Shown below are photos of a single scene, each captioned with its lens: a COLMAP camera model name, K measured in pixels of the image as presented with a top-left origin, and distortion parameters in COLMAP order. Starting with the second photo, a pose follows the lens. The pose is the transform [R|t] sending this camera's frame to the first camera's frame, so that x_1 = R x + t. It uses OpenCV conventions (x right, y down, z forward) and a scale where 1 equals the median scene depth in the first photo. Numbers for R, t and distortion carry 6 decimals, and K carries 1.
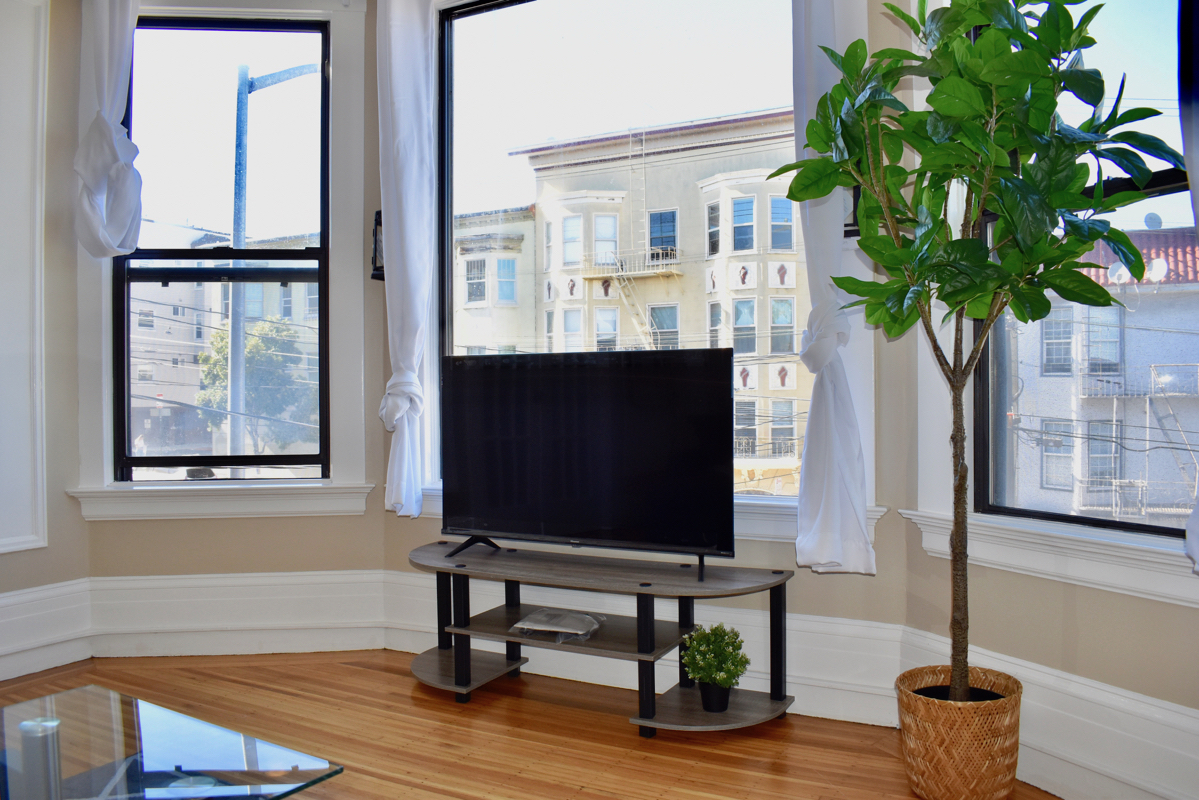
lens RADIAL K [[935.2, 0, 605.8], [0, 935.2, 396.1], [0, 0, 1]] dist [-0.094867, 0.011548]
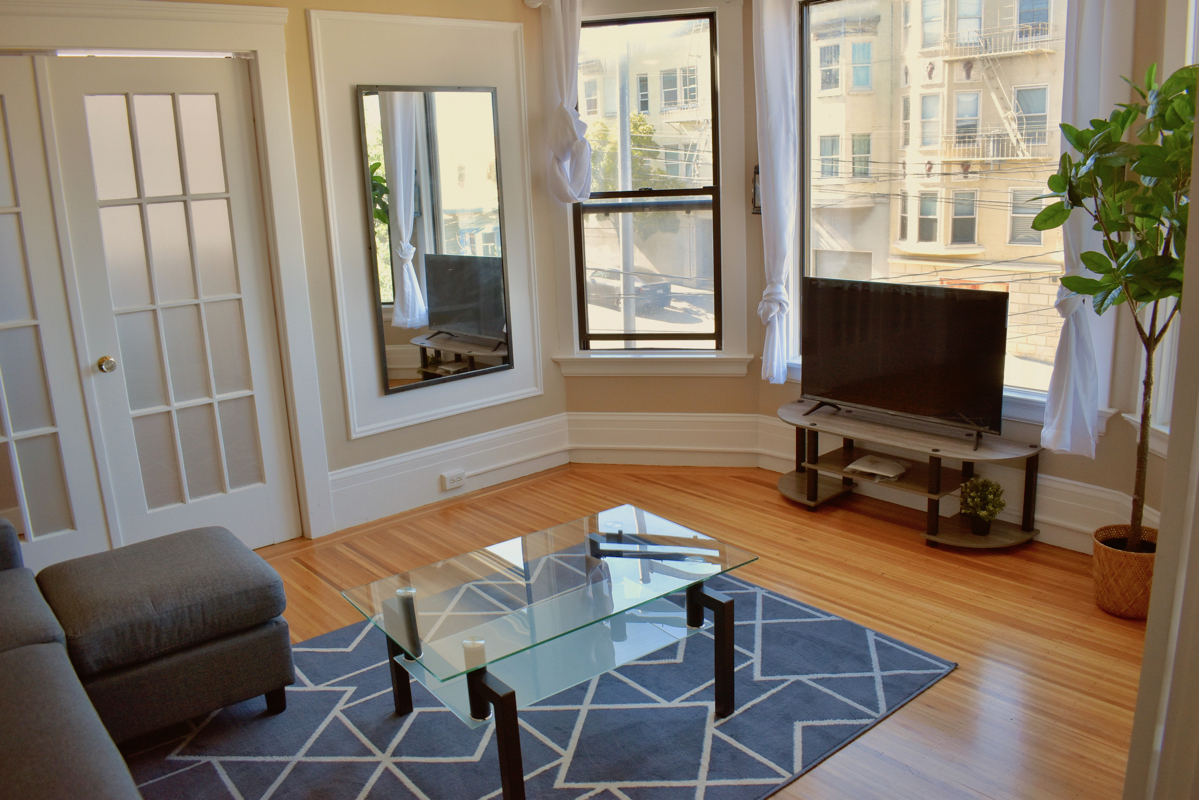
lens RADIAL K [[935.2, 0, 605.8], [0, 935.2, 396.1], [0, 0, 1]] dist [-0.094867, 0.011548]
pose [[0.932424, 0.054198, -0.357280, 0.059681], [0.031488, 0.972743, 0.229739, -0.195743], [0.359993, -0.225464, 0.905302, -0.423338]]
